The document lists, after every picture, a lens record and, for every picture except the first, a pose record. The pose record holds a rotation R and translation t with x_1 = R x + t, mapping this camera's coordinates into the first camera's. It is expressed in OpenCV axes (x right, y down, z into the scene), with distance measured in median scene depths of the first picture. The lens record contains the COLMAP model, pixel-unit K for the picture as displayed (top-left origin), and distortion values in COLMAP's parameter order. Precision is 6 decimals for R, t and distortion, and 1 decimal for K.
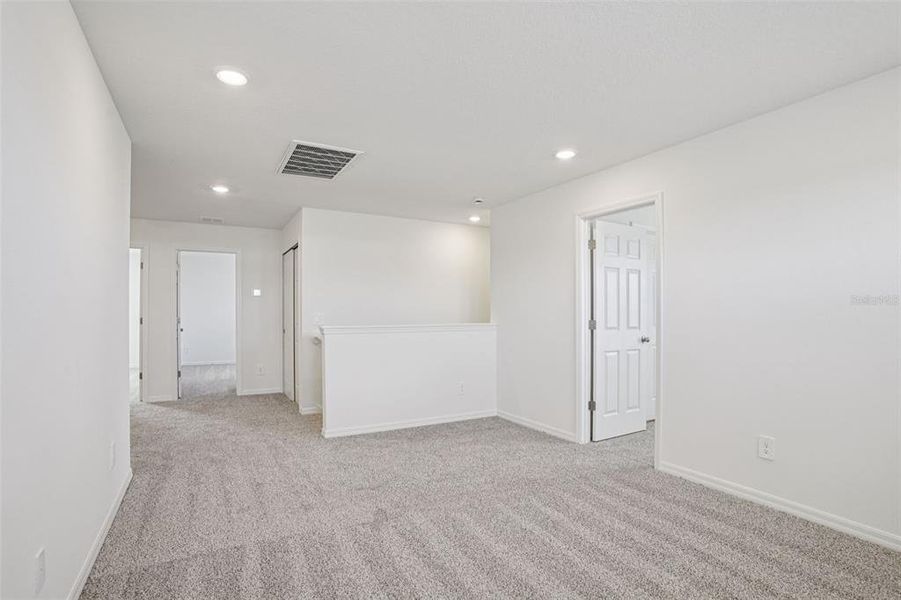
lens RADIAL K [[441.7, 0, 445.8], [0, 441.7, 300.0], [0, 0, 1]] dist [-0.073921, 0.030868]
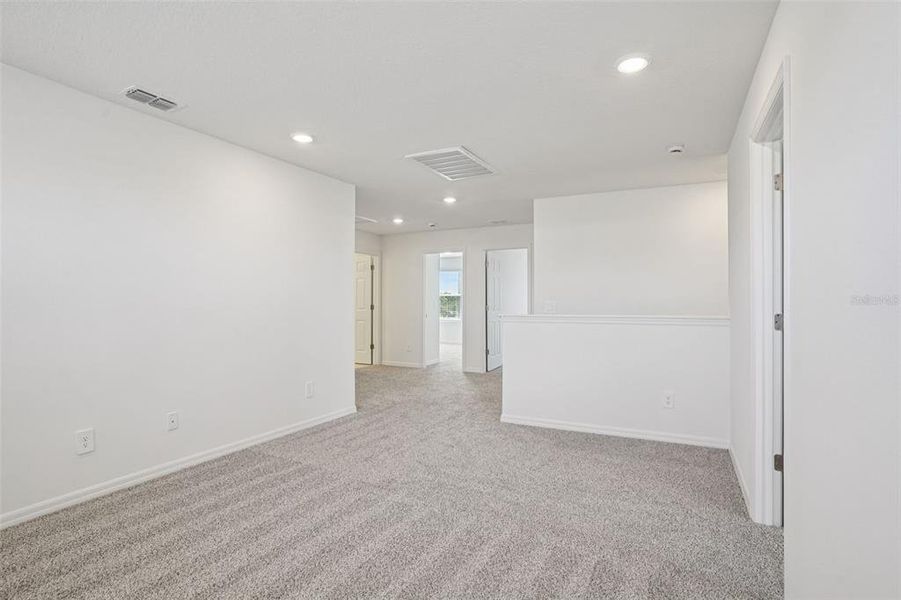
lens RADIAL K [[441.7, 0, 445.8], [0, 441.7, 300.0], [0, 0, 1]] dist [-0.073921, 0.030868]
pose [[0.549185, -0.003649, -0.835693, 0.539237], [0.027915, 0.999513, 0.013980, 0.006631], [0.835235, -0.031006, 0.549019, 0.323171]]
